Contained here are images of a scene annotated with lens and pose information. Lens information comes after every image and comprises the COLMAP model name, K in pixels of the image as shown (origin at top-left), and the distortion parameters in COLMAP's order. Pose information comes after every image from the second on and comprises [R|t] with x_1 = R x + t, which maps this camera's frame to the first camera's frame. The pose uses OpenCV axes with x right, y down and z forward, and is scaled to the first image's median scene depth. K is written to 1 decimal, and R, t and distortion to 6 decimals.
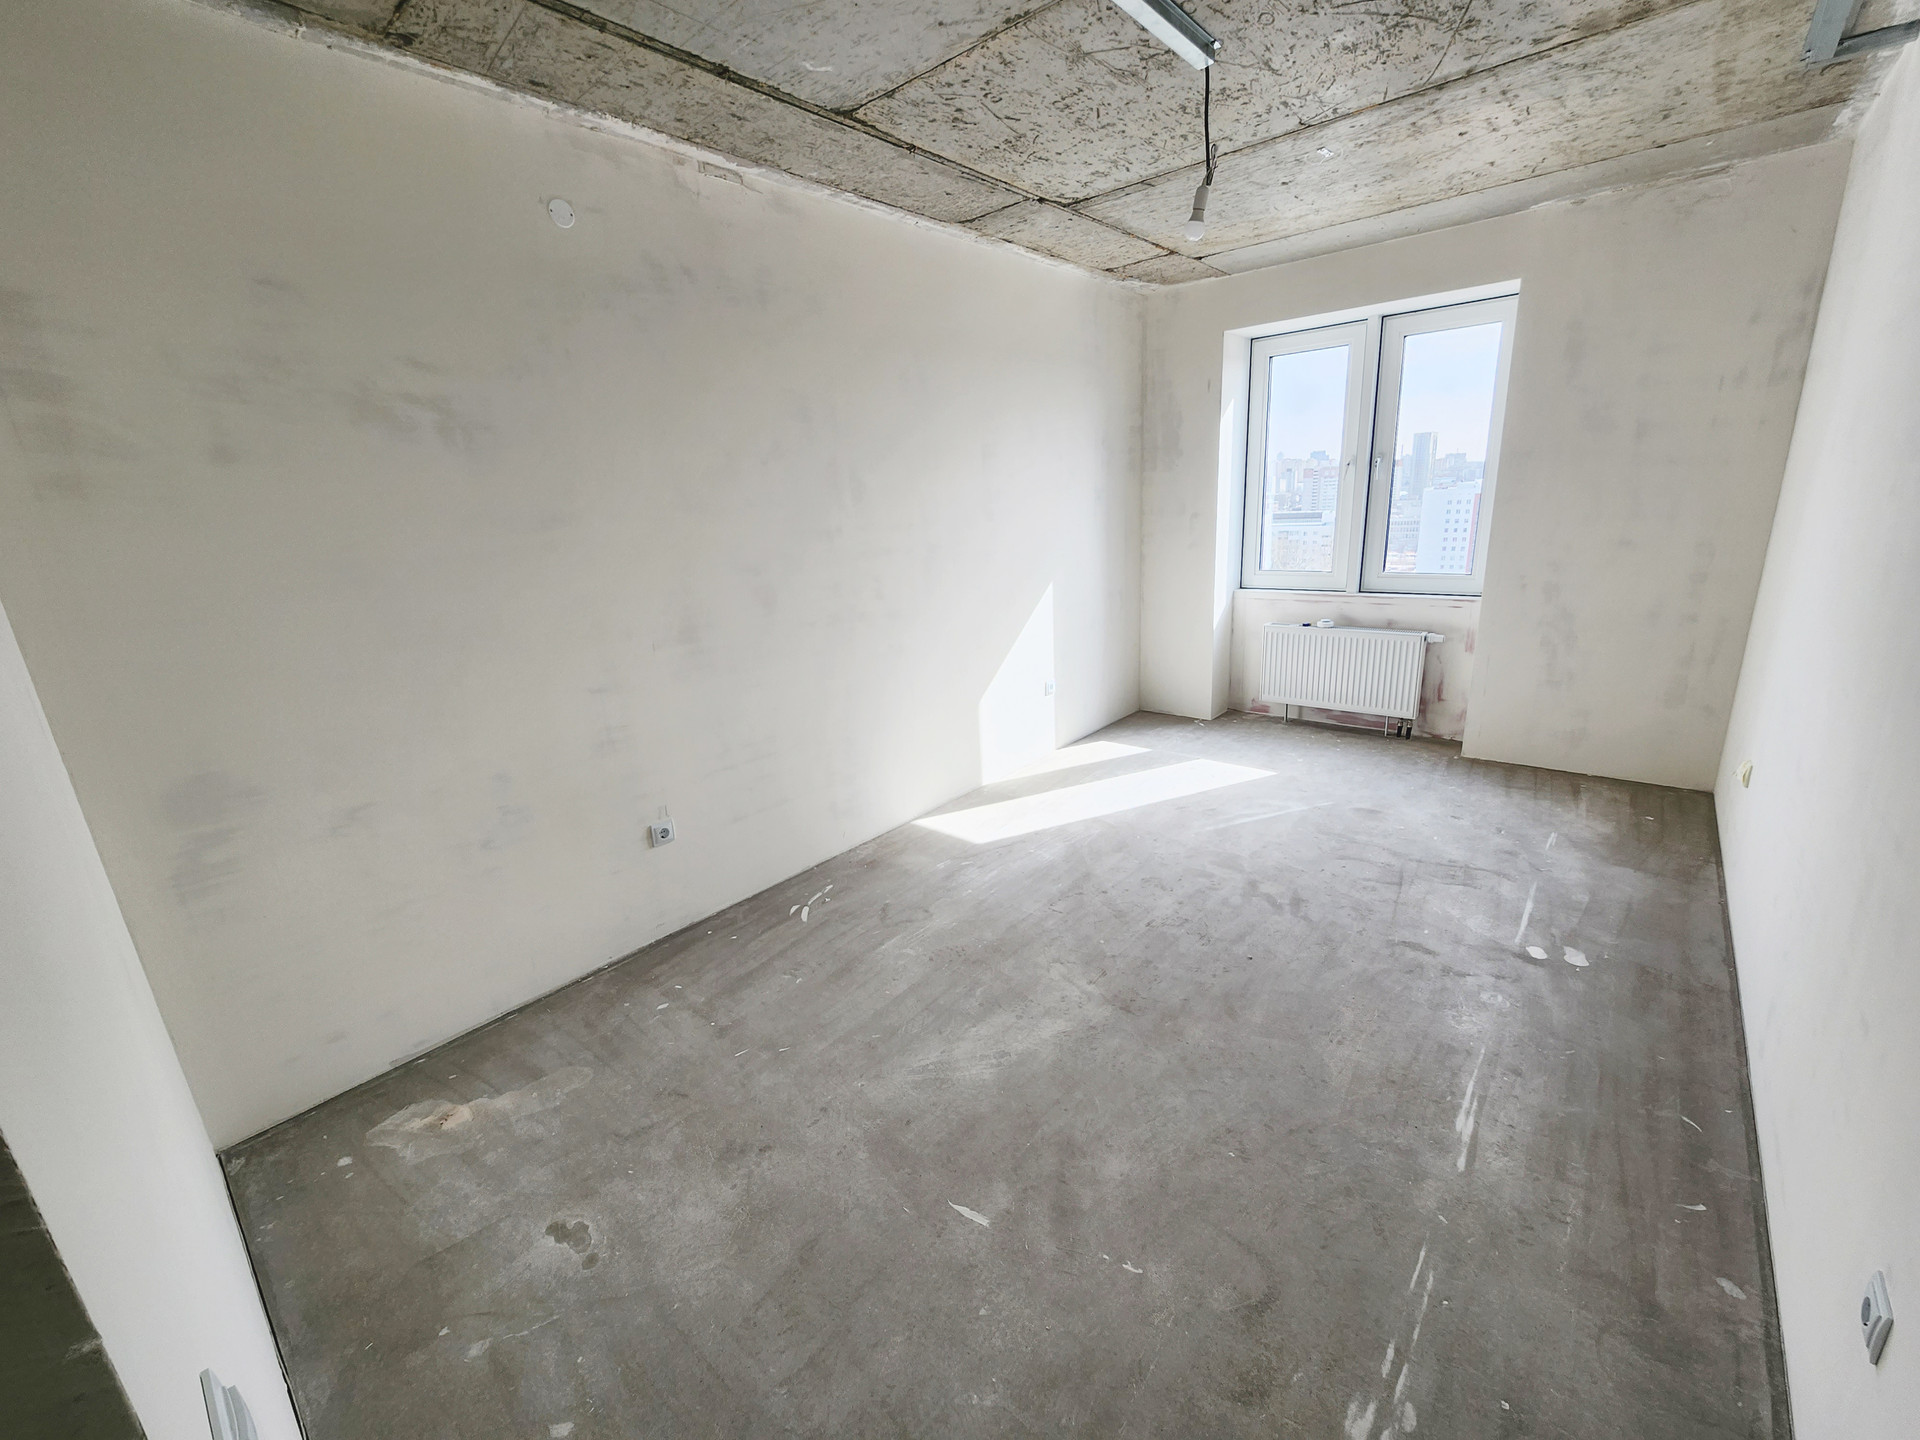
lens RADIAL K [[782.7, 0, 961.7], [0, 782.7, 716.0], [0, 0, 1]] dist [-0.001368, -0.000243]
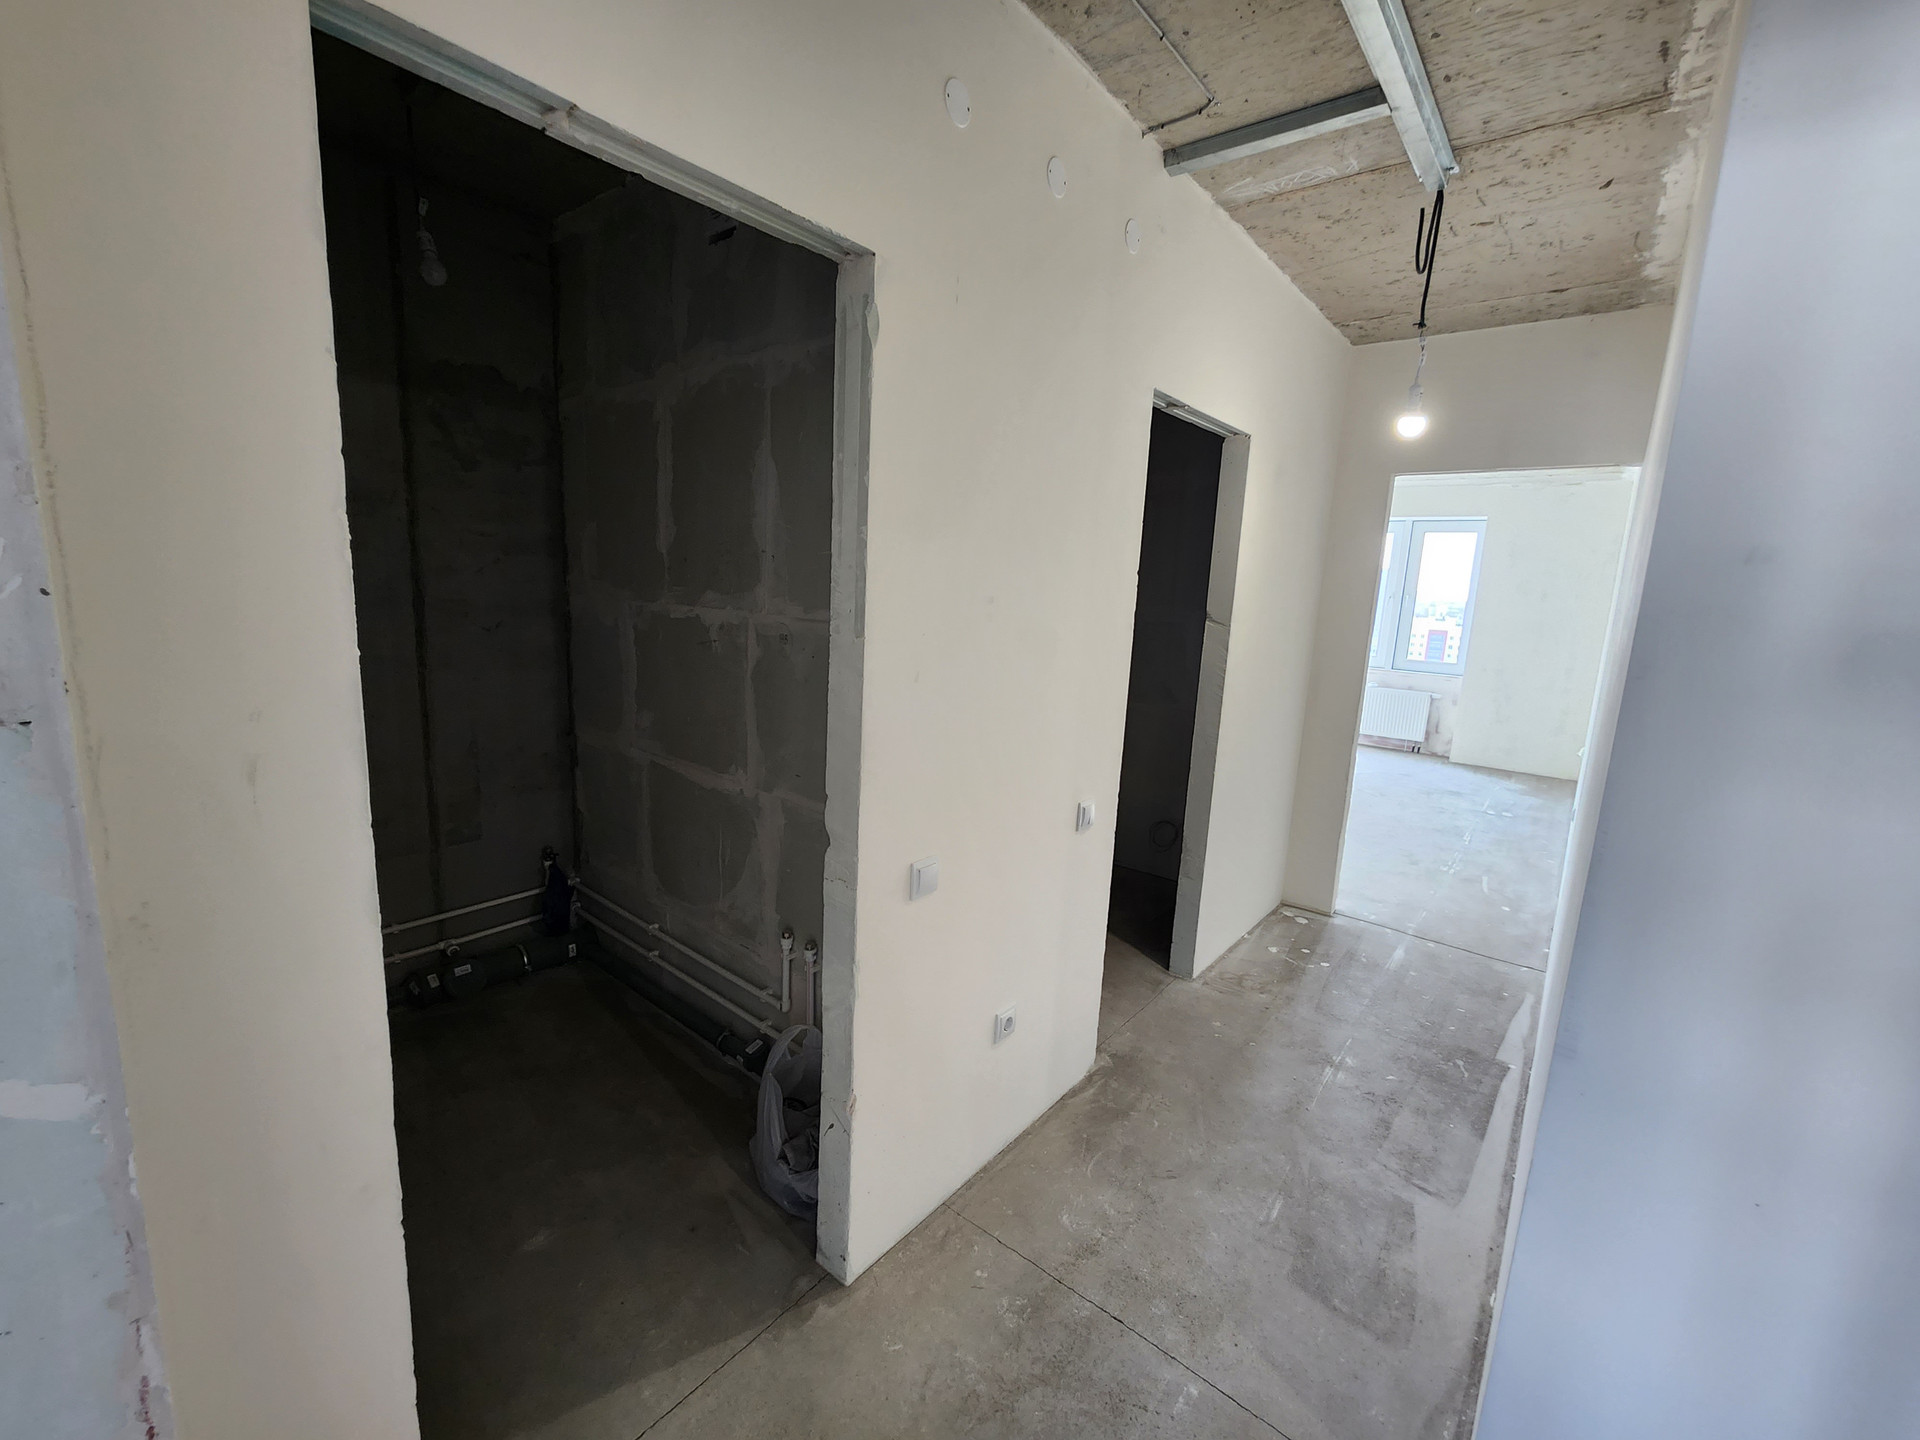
lens RADIAL K [[782.7, 0, 959.4], [0, 782.7, 720.7], [0, 0, 1]] dist [-0.001368, -0.000243]
pose [[0.994794, 0.093420, 0.040720, -0.532830], [-0.089019, 0.991095, -0.099031, 0.223360], [-0.049609, 0.094891, 0.994251, -0.700551]]
